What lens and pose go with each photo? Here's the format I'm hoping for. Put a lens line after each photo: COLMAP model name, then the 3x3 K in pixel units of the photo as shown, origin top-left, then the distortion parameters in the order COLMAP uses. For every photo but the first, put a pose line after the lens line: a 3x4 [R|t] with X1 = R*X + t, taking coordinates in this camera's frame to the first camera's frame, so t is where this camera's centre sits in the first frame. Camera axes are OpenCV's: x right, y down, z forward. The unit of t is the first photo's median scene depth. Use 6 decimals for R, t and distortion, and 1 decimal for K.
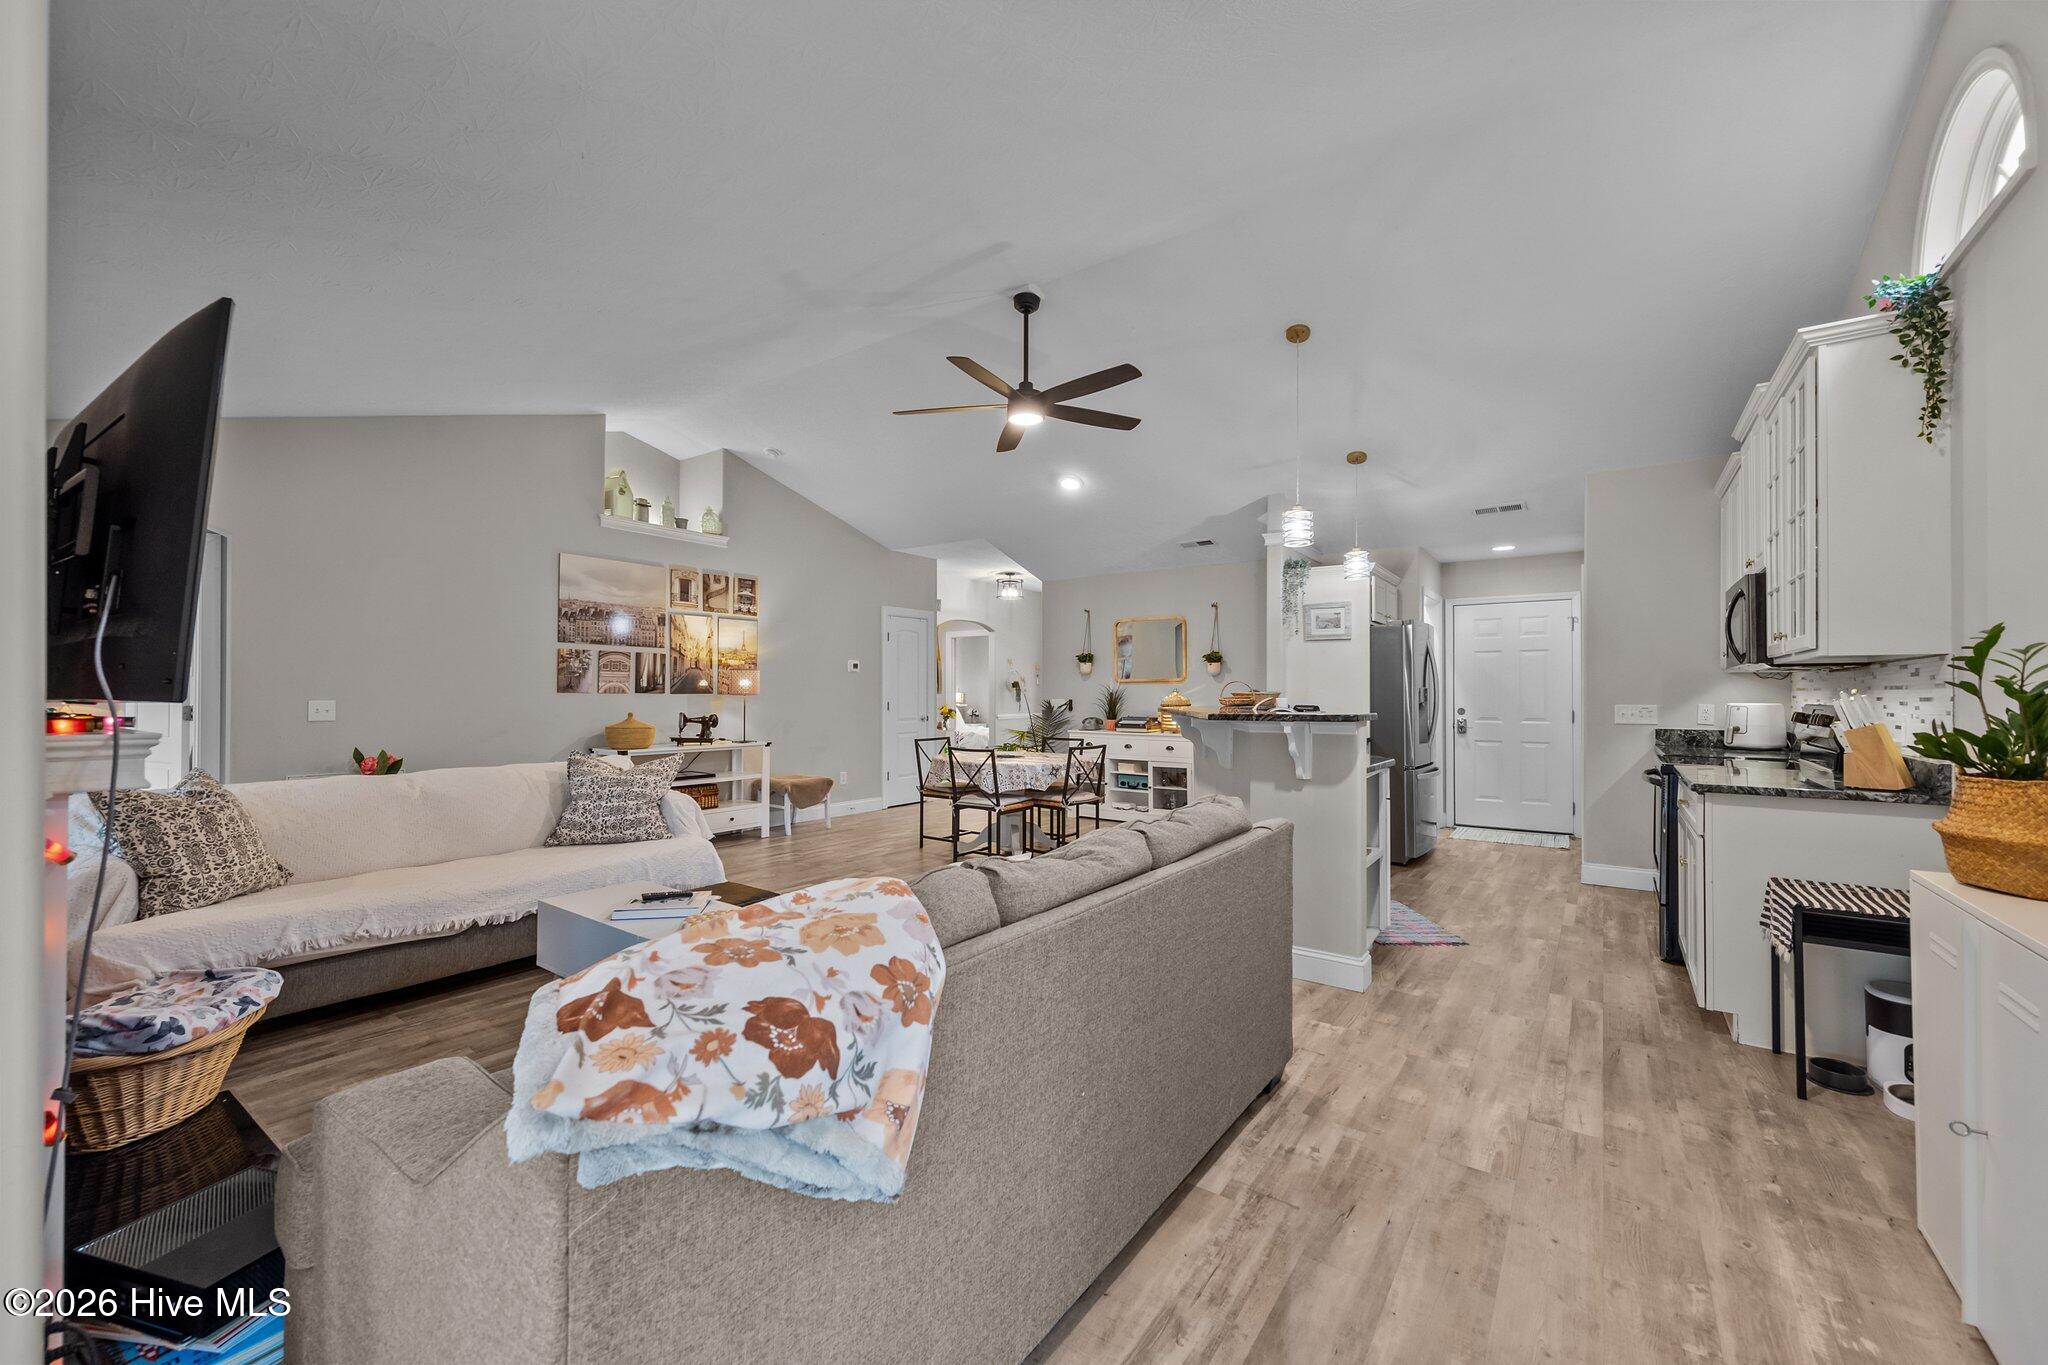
lens RADIAL K [[809.5, 0, 1021.1], [0, 809.5, 692.1], [0, 0, 1]] dist [0.003402, 0.000094]
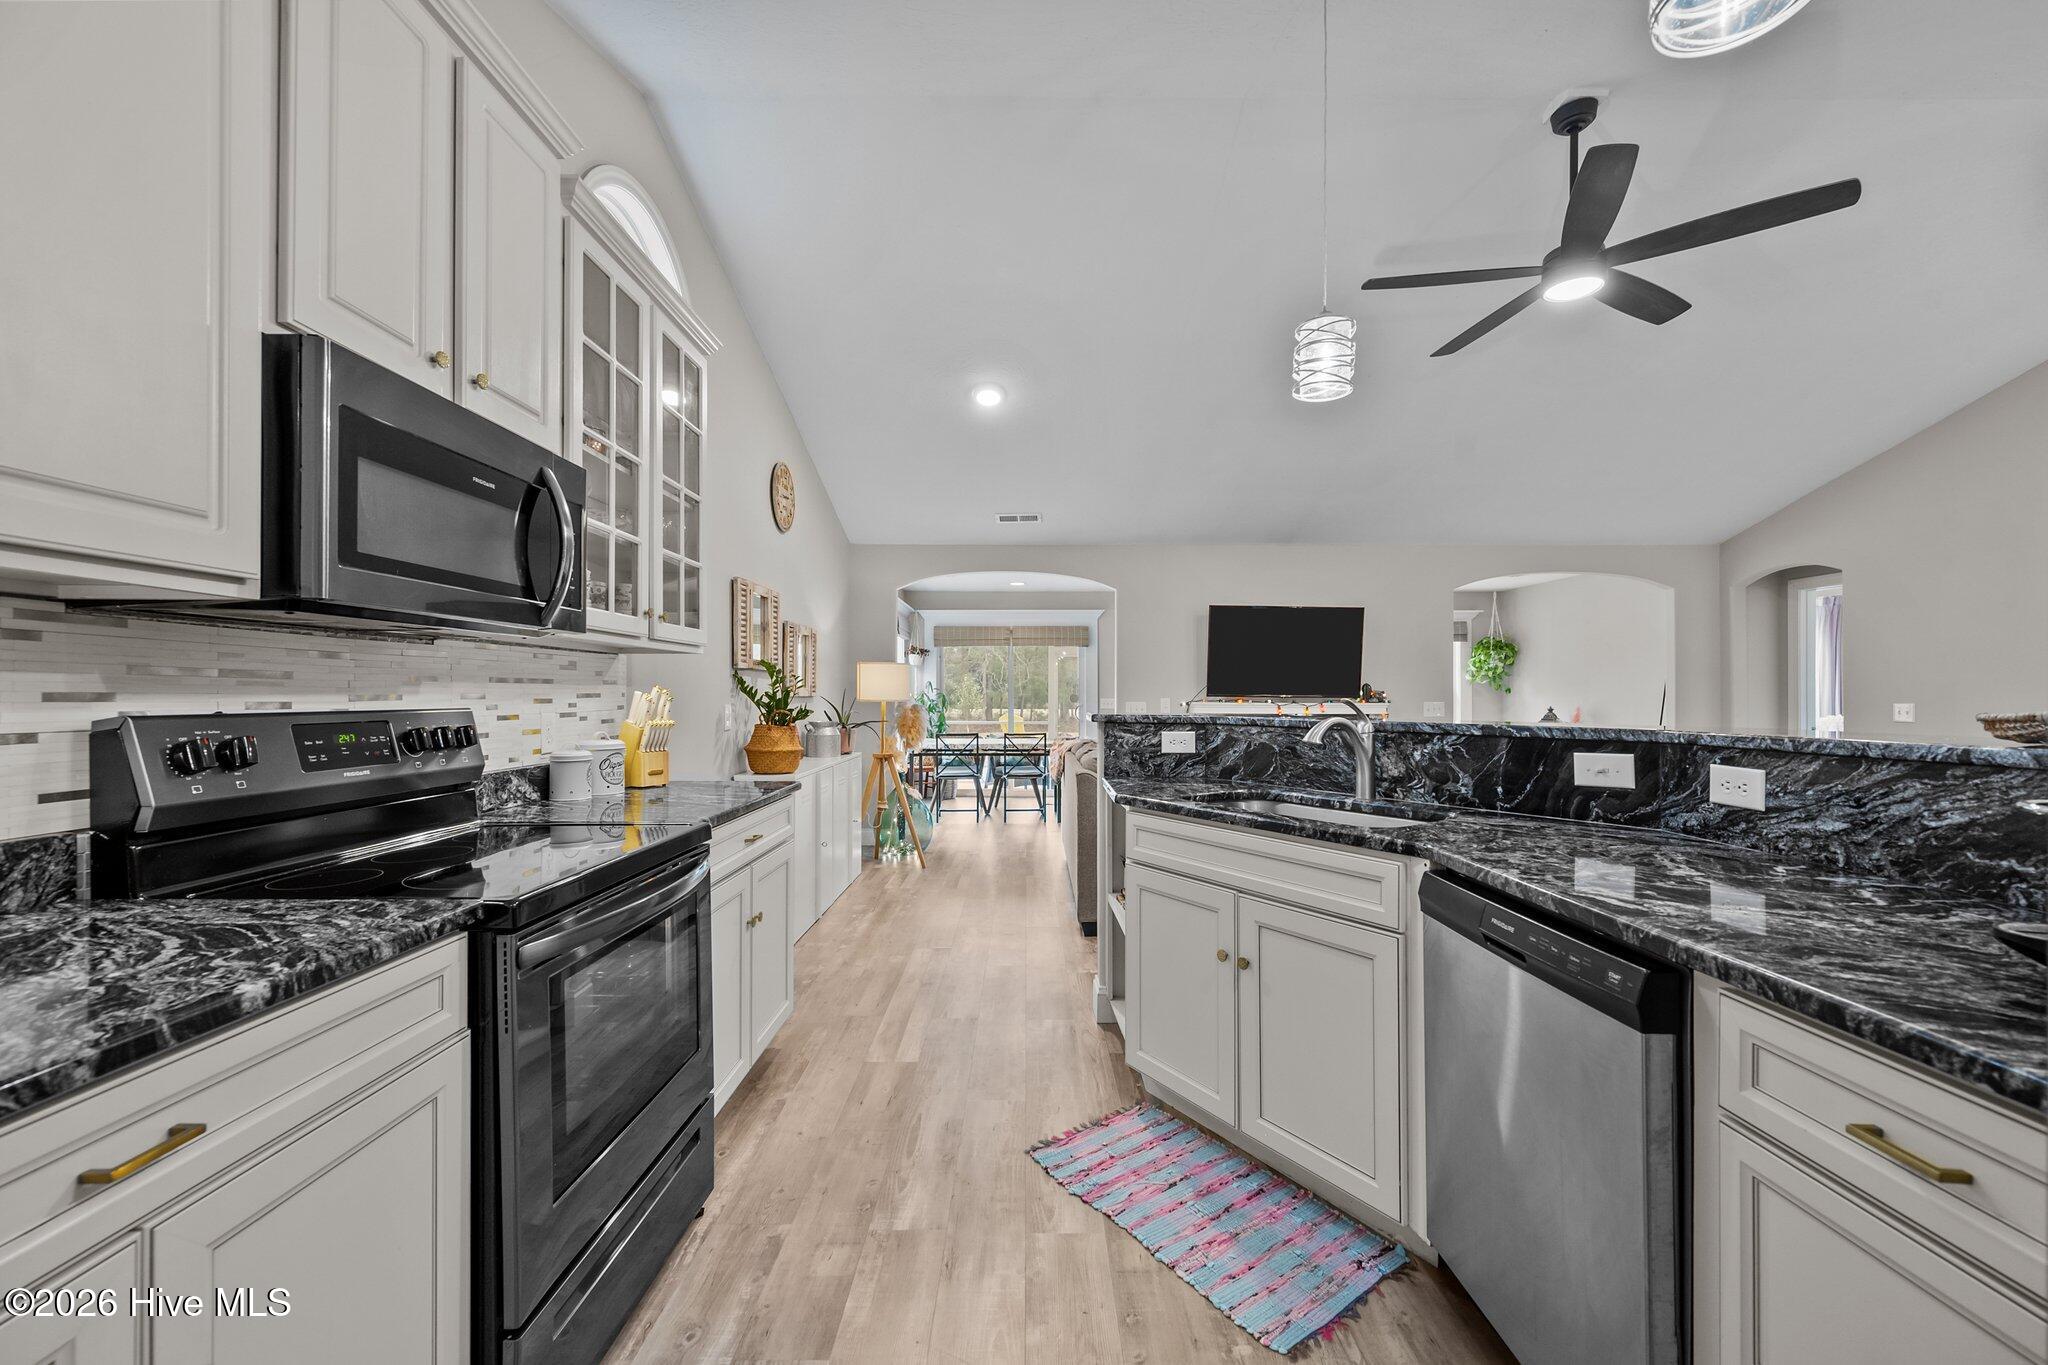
lens RADIAL K [[809.5, 0, 1024.8], [0, 809.5, 688.2], [0, 0, 1]] dist [0.003402, 0.000094]
pose [[-0.812389, 0.000591, -0.583116, 1.180426], [0.008288, 0.999910, -0.010533, 0.013602], [0.583058, -0.013390, -0.812320, 1.963751]]
